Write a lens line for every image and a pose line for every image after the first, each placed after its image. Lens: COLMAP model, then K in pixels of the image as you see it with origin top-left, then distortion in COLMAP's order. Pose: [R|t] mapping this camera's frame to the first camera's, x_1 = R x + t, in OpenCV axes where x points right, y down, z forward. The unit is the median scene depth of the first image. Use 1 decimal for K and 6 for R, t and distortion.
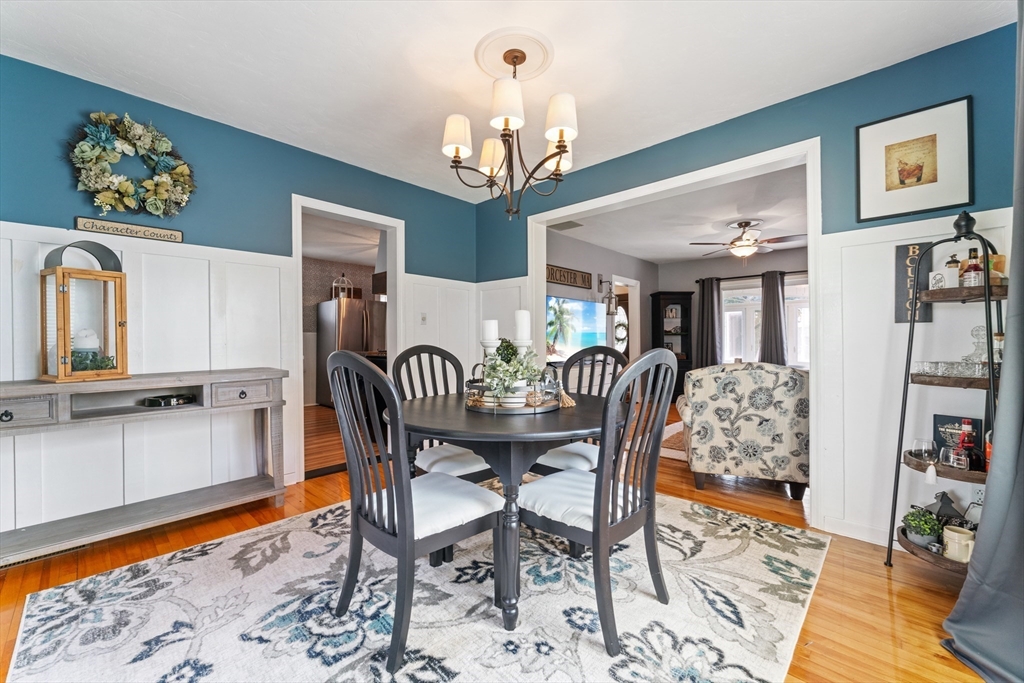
lens RADIAL K [[409.6, 0, 523.2], [0, 409.6, 341.5], [0, 0, 1]] dist [-0.007638, 0.000689]
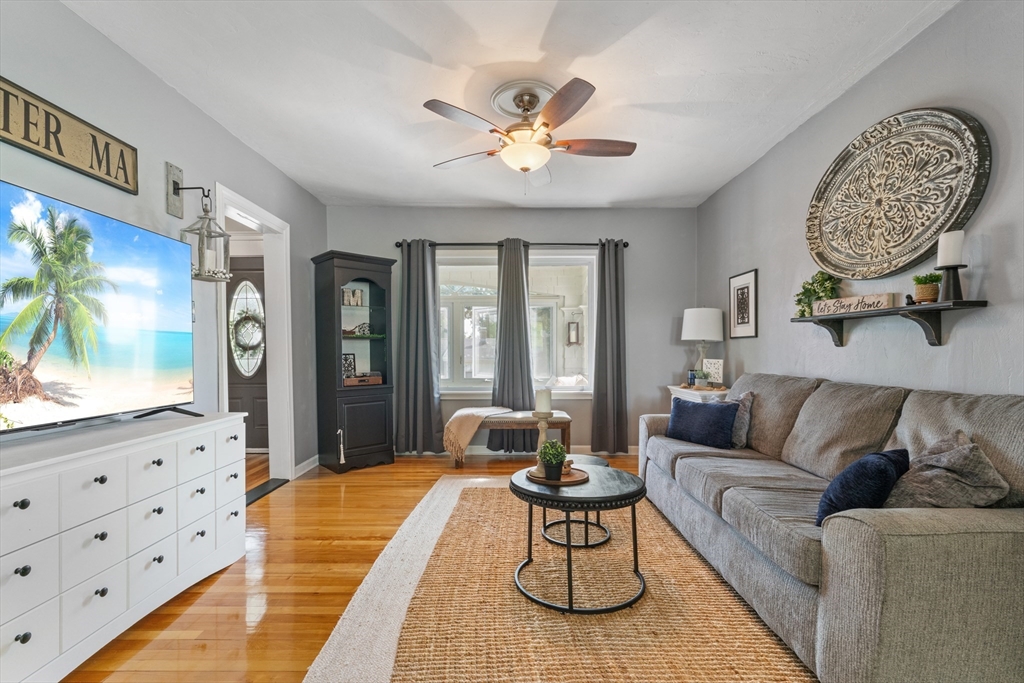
lens RADIAL K [[476.2, 0, 511.9], [0, 476.2, 349.3], [0, 0, 1]] dist [-0.004252, -0.000096]
pose [[0.753190, -0.000501, 0.657803, 0.222873], [0.003351, 0.999990, -0.003075, -0.000255], [-0.657794, 0.004520, 0.753184, 0.798516]]
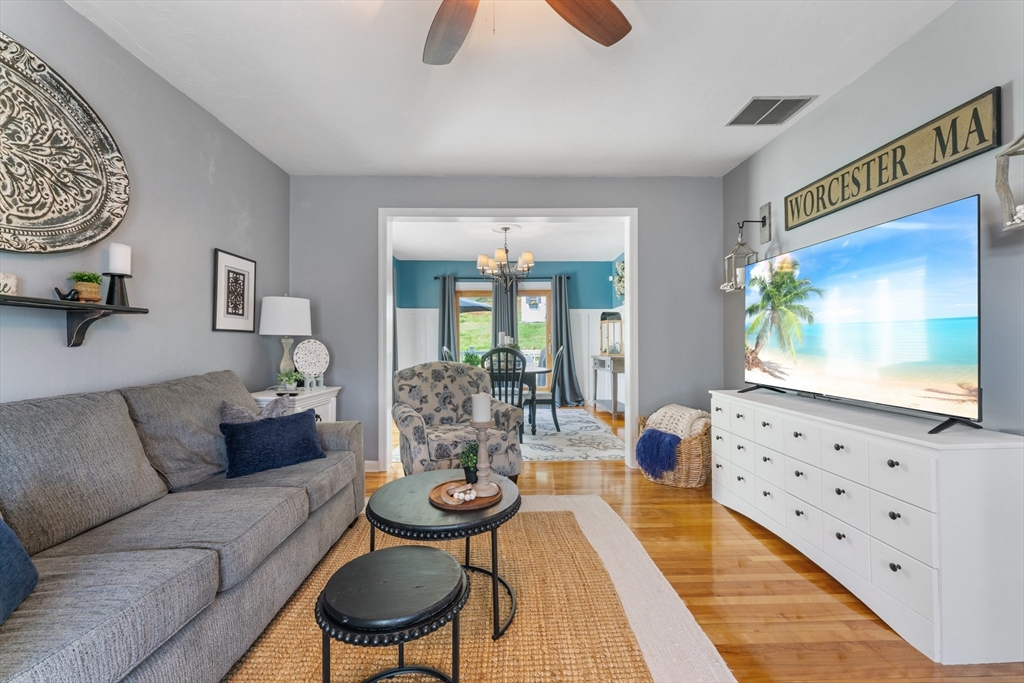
lens RADIAL K [[414.3, 0, 512.3], [0, 414.3, 338.2], [0, 0, 1]] dist [-0.009279, 0.000479]
pose [[-0.734339, -0.003867, -0.678772, 0.877505], [0.003732, 0.999946, -0.009734, -0.006778], [0.678772, -0.009681, -0.734285, 1.523188]]
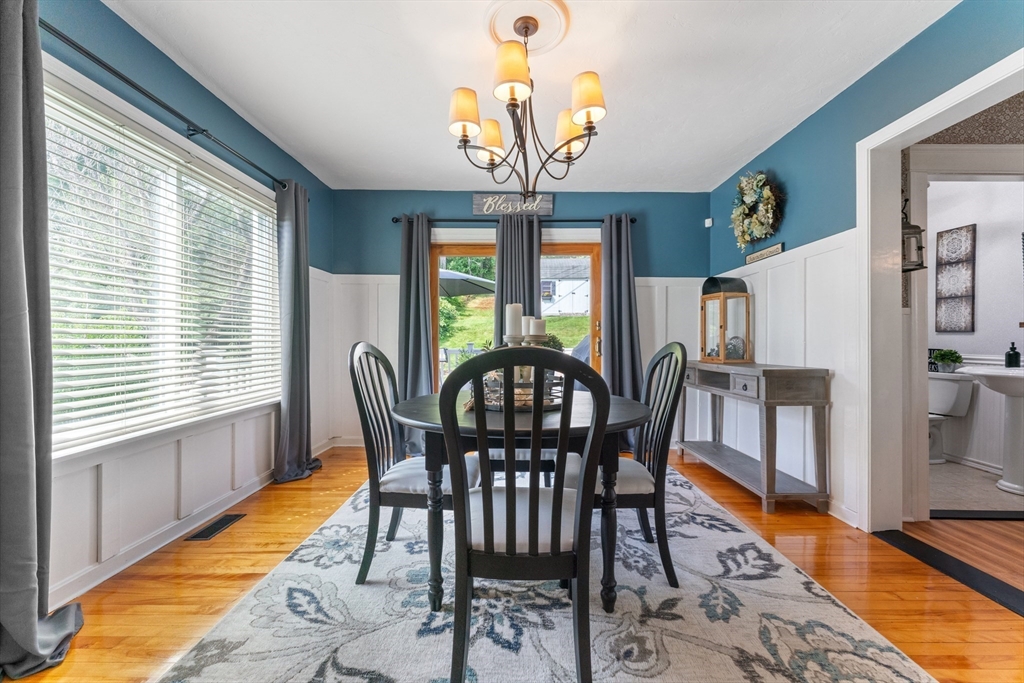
lens RADIAL K [[409.6, 0, 506.4], [0, 409.6, 342.5], [0, 0, 1]] dist [-0.007638, 0.000689]
pose [[-0.756644, 0.002934, -0.653820, 0.324462], [-0.004233, 0.999947, 0.009386, 0.001480], [0.653813, 0.009870, -0.756592, 0.884951]]
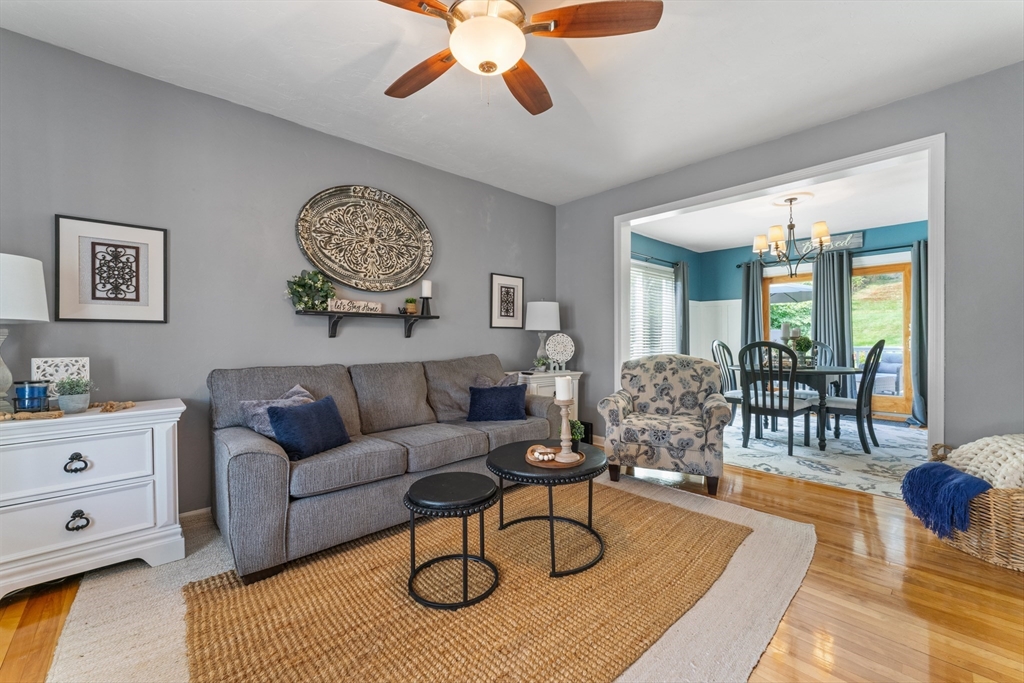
lens RADIAL K [[409.6, 0, 520.7], [0, 409.6, 338.0], [0, 0, 1]] dist [-0.007638, 0.000689]
pose [[-0.996694, 0.004263, 0.081137, 0.629257], [0.004198, 0.999991, -0.000971, -0.001515], [-0.081141, -0.000627, -0.996702, 1.691002]]
